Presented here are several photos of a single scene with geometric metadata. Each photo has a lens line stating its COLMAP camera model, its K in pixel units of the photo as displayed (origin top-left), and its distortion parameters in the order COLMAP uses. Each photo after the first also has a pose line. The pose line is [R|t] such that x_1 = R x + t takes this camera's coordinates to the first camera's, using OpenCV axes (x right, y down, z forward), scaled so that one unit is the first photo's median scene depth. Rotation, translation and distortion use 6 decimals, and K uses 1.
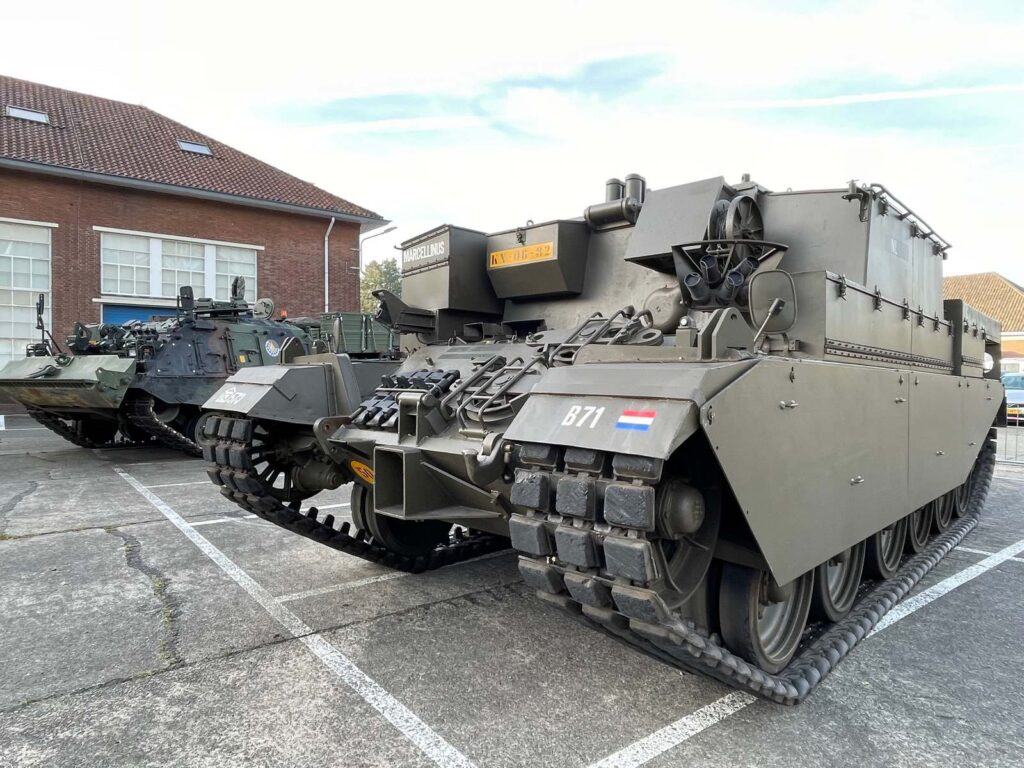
lens RADIAL K [[674.4, 0, 516.8], [0, 674.4, 383.4], [0, 0, 1]] dist [-0.000254, -0.000593]
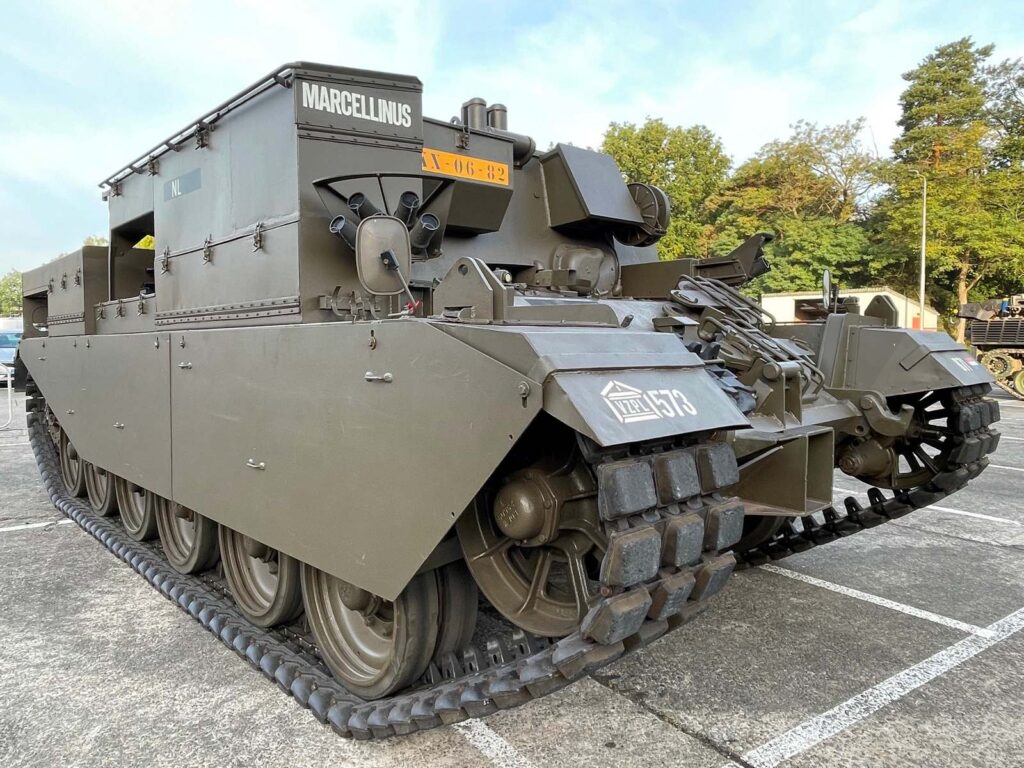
lens RADIAL K [[716.4, 0, 511.1], [0, 716.4, 376.4], [0, 0, 1]] dist [-0.020693, 0.009298]
pose [[0.050572, -0.063564, 0.996696, -0.960661], [0.015704, 0.997900, 0.062844, -0.029006], [-0.998597, 0.012474, 0.051464, 1.192159]]
